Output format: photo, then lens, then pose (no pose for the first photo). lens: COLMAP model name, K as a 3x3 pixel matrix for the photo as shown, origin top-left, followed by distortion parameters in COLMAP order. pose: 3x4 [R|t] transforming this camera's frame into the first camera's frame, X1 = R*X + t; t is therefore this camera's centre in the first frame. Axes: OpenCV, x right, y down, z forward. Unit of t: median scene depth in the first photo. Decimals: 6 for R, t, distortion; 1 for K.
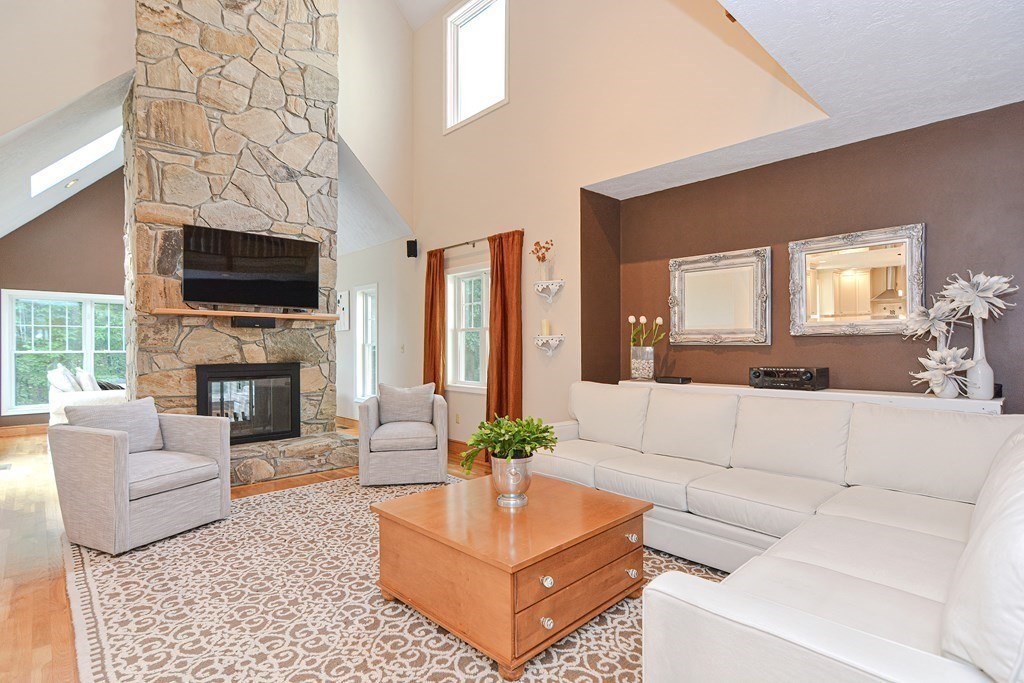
lens RADIAL K [[508.6, 0, 519.0], [0, 508.6, 346.0], [0, 0, 1]] dist [-0.003472, 0.000807]
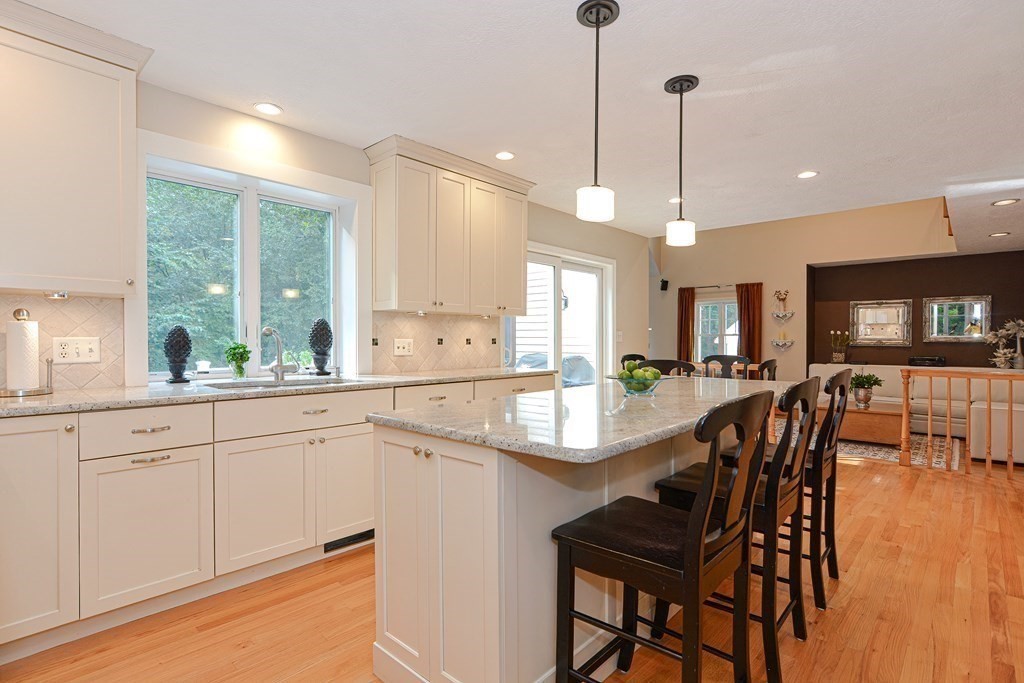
lens RADIAL K [[508.6, 0, 509.6], [0, 508.6, 343.6], [0, 0, 1]] dist [-0.003472, 0.000807]
pose [[0.996908, 0.003616, 0.078496, -1.329009], [-0.004541, 0.999922, 0.011598, -0.029592], [-0.078448, -0.011918, 0.996847, -0.966490]]
